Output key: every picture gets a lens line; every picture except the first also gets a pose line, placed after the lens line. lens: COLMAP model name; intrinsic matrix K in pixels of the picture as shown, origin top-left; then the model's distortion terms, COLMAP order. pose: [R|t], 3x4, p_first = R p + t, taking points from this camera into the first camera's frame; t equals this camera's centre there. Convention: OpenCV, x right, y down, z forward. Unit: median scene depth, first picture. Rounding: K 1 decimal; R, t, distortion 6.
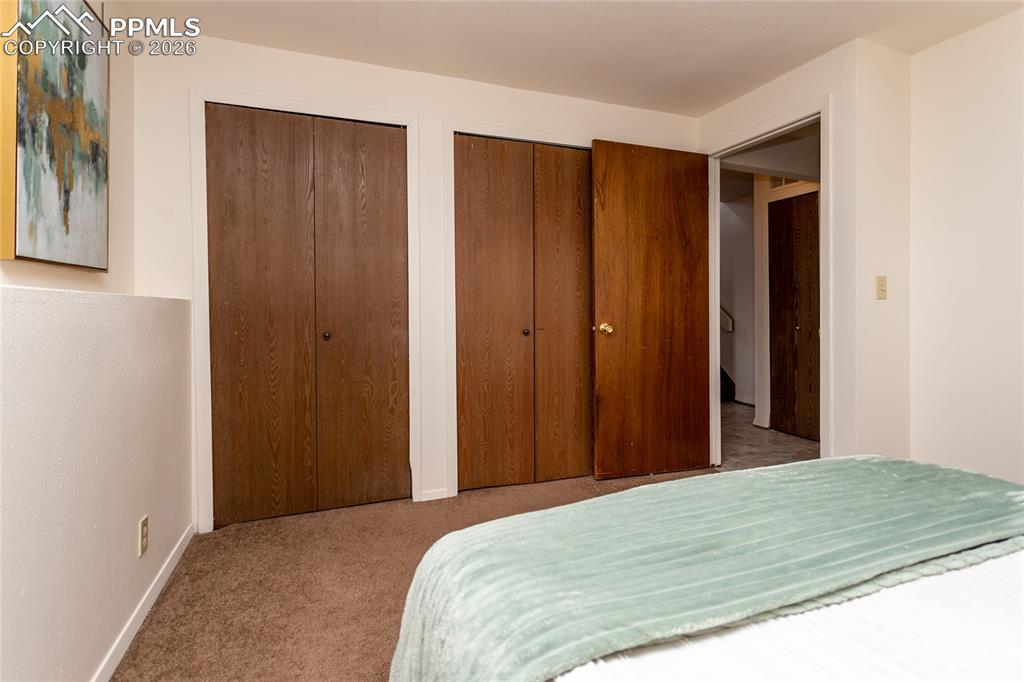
lens RADIAL K [[513.6, 0, 511.4], [0, 513.6, 306.6], [0, 0, 1]] dist [0.001109, 0.006397]
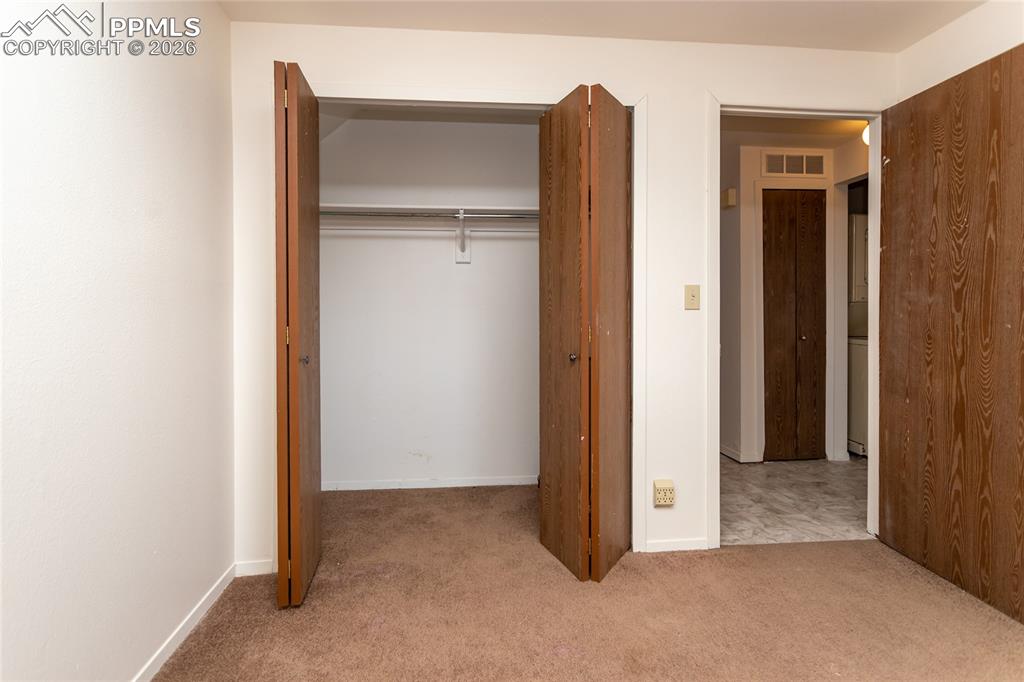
lens RADIAL K [[513.6, 0, 511.4], [0, 513.6, 306.6], [0, 0, 1]] dist [0.001109, 0.006397]
pose [[0.249511, 0.001380, 0.968371, -0.423931], [0.002400, 0.999995, -0.002043, -0.012162], [-0.968369, 0.002834, 0.249507, 1.248195]]
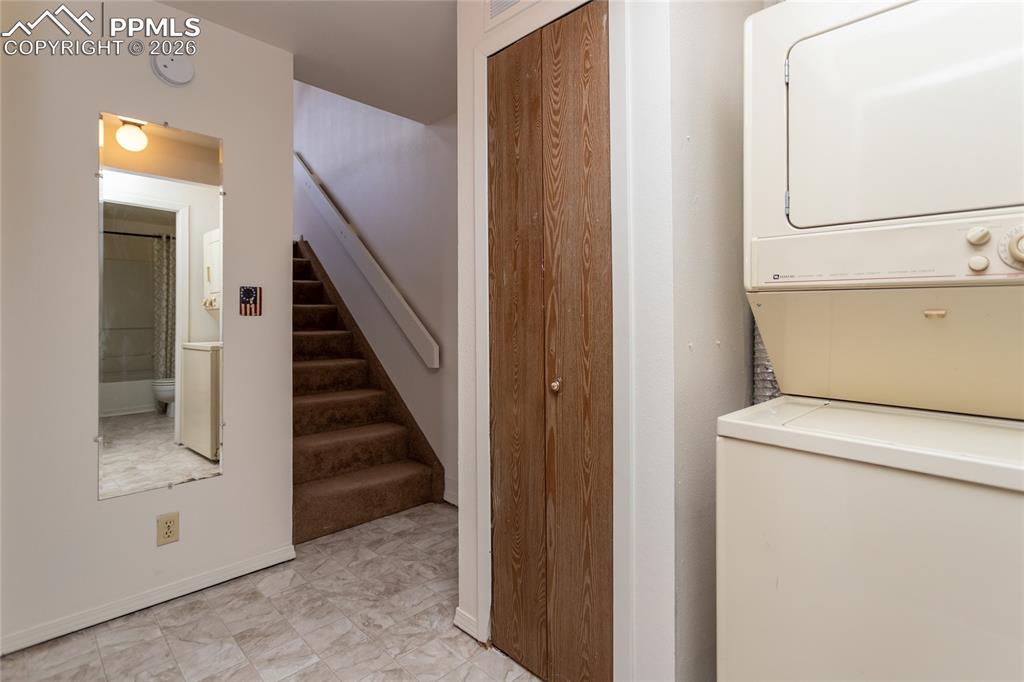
lens RADIAL K [[513.6, 0, 511.4], [0, 513.6, 306.6], [0, 0, 1]] dist [0.001109, 0.006397]
pose [[0.902602, 0.006165, 0.430431, 0.369666], [-0.000475, 0.999911, -0.013324, -0.008852], [-0.430475, 0.011822, 0.902525, 0.679820]]
